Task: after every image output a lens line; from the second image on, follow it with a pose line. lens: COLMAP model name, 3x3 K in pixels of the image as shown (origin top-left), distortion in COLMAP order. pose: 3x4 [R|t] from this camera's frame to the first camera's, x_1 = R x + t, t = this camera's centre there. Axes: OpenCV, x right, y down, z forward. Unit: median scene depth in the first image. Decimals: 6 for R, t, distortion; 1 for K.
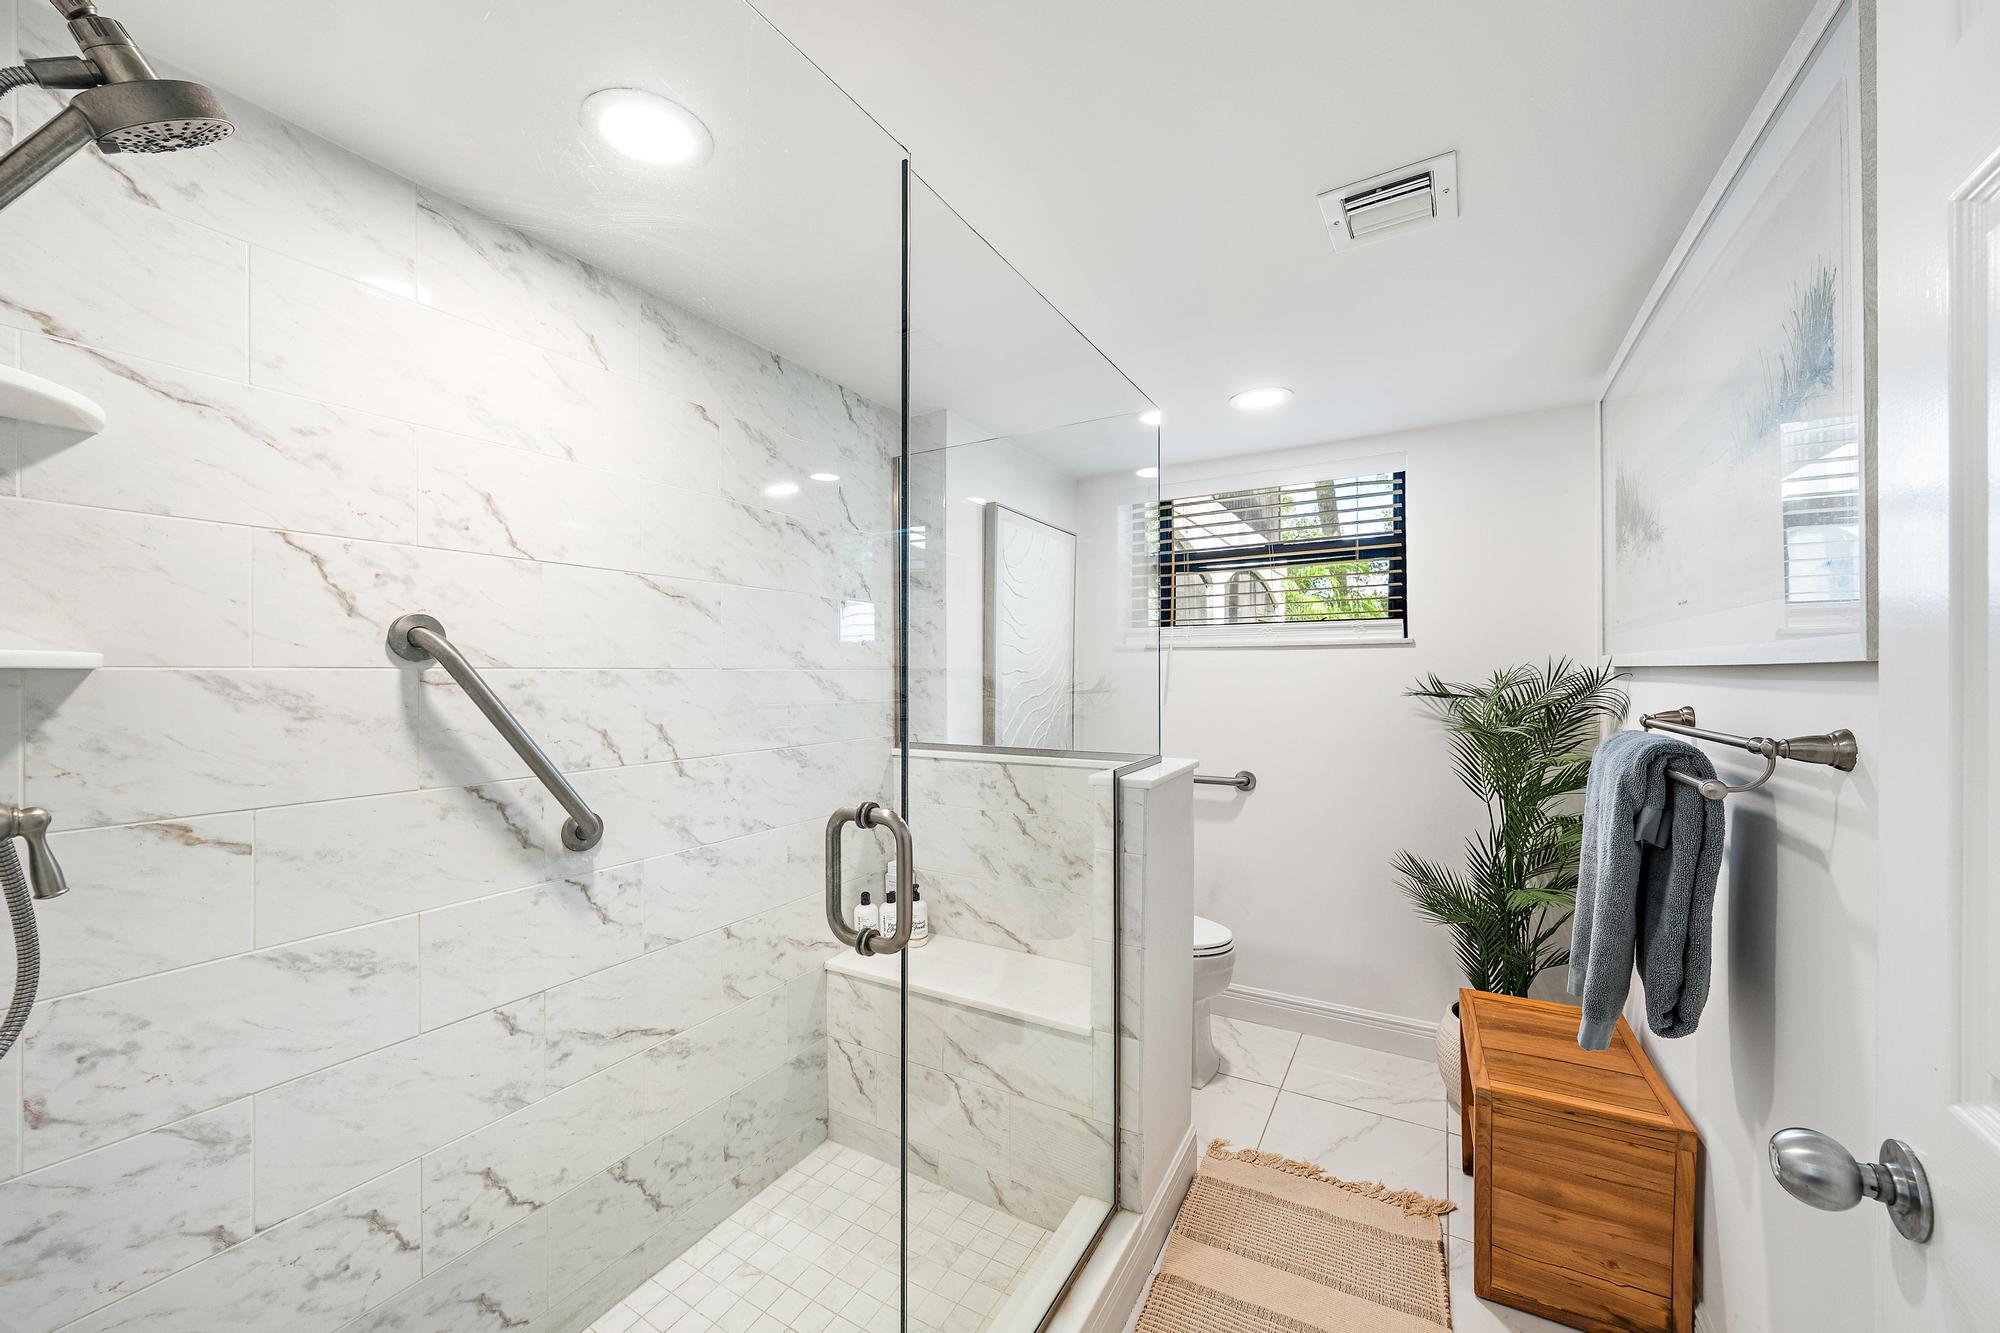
lens RADIAL K [[809.3, 0, 999.4], [0, 809.3, 673.7], [0, 0, 1]] dist [0.001166, -0.000139]
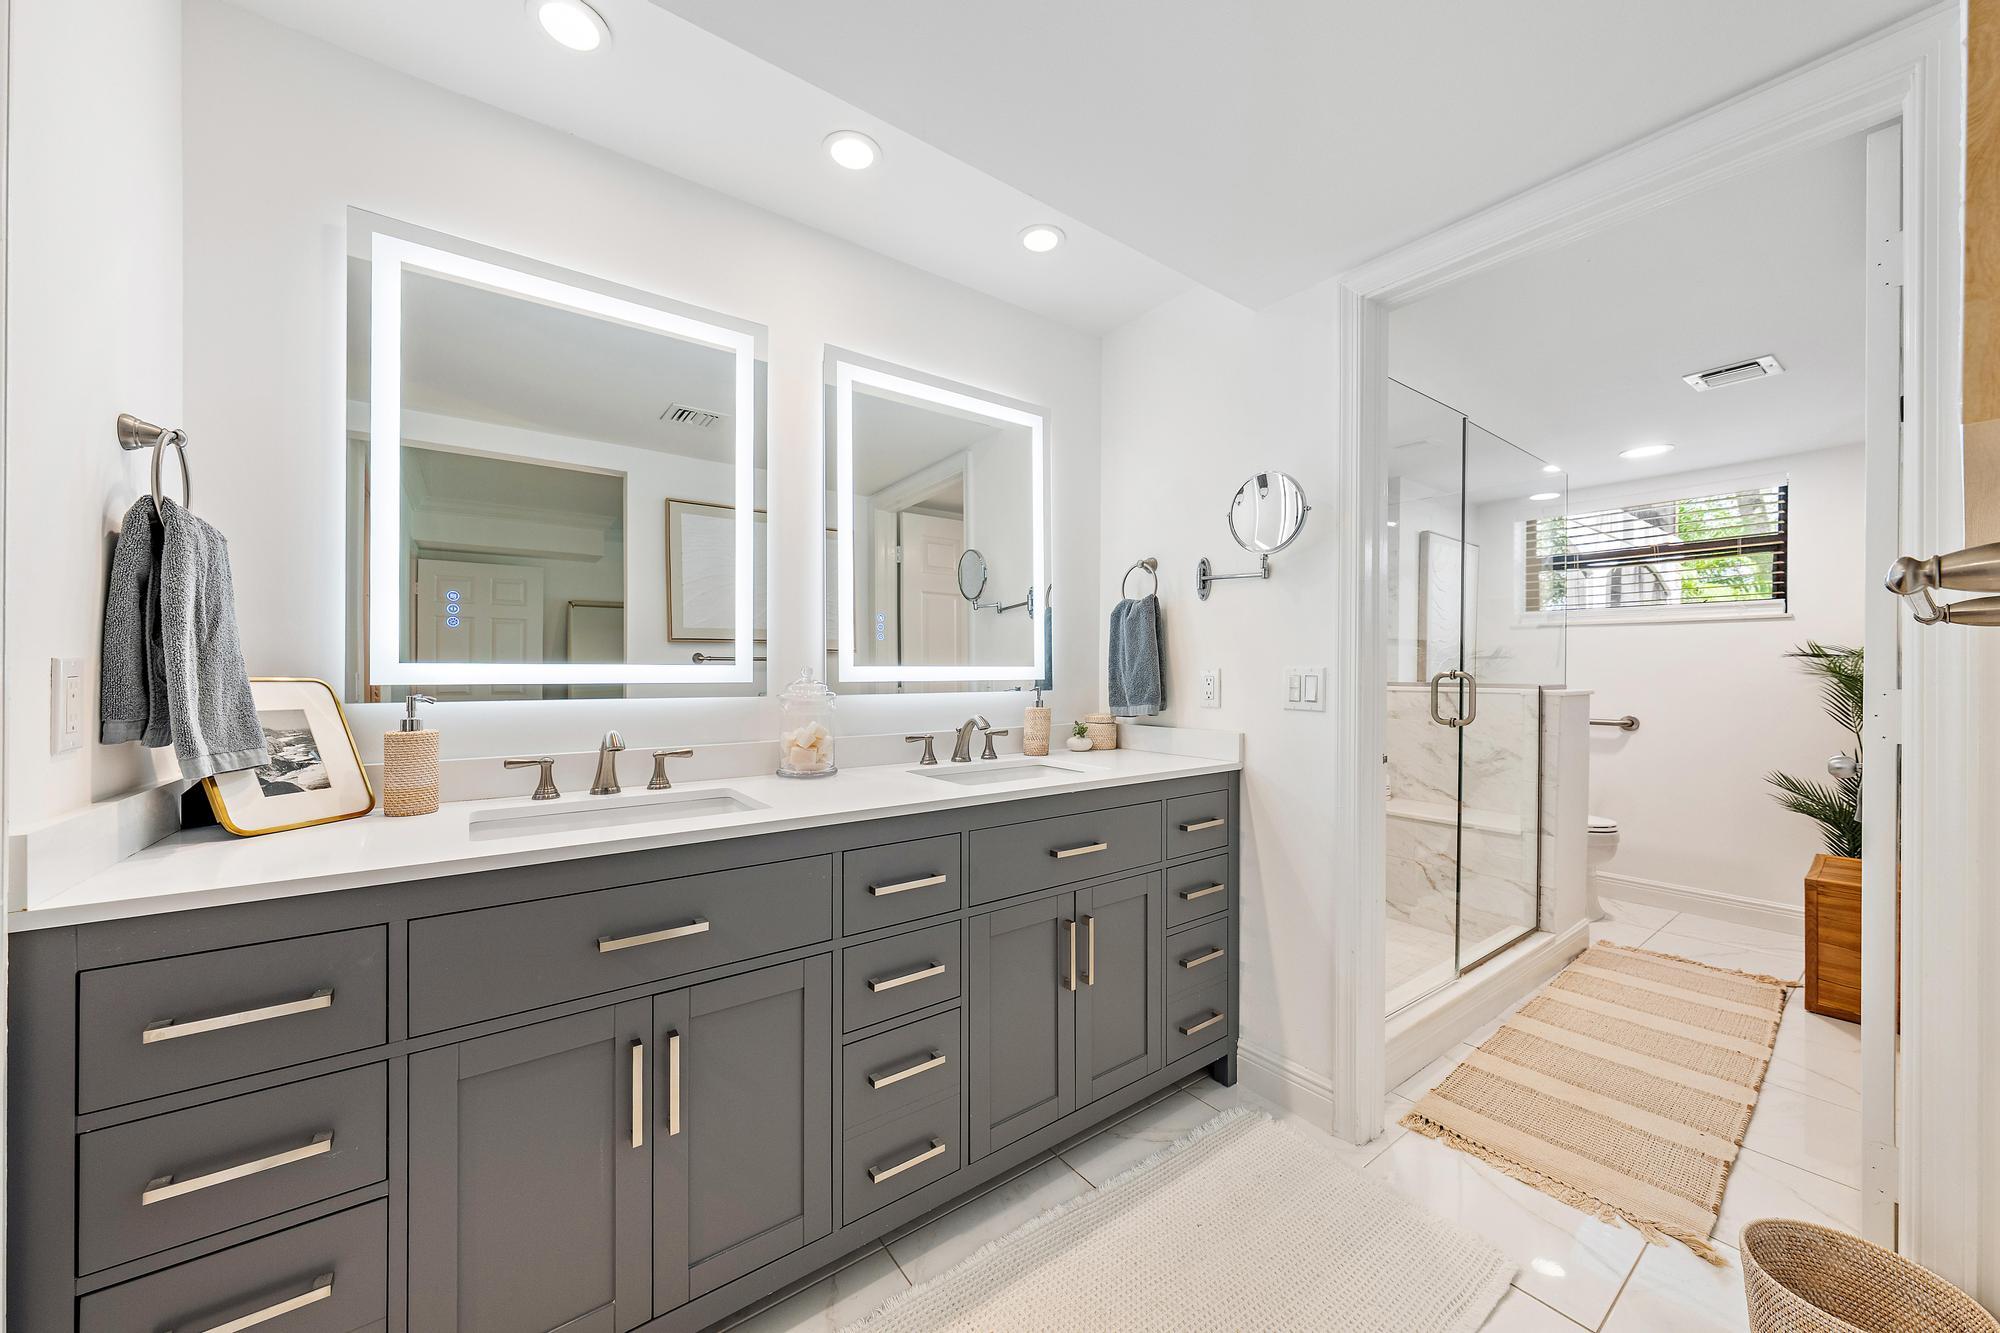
lens RADIAL K [[733.8, 0, 994.9], [0, 733.8, 671.6], [0, 0, 1]] dist [-0.000370, -0.000464]
pose [[0.914670, 0.011112, -0.404049, -0.190830], [-0.009587, 0.999937, 0.005796, 0.055986], [0.404088, -0.001428, 0.914719, -0.608989]]
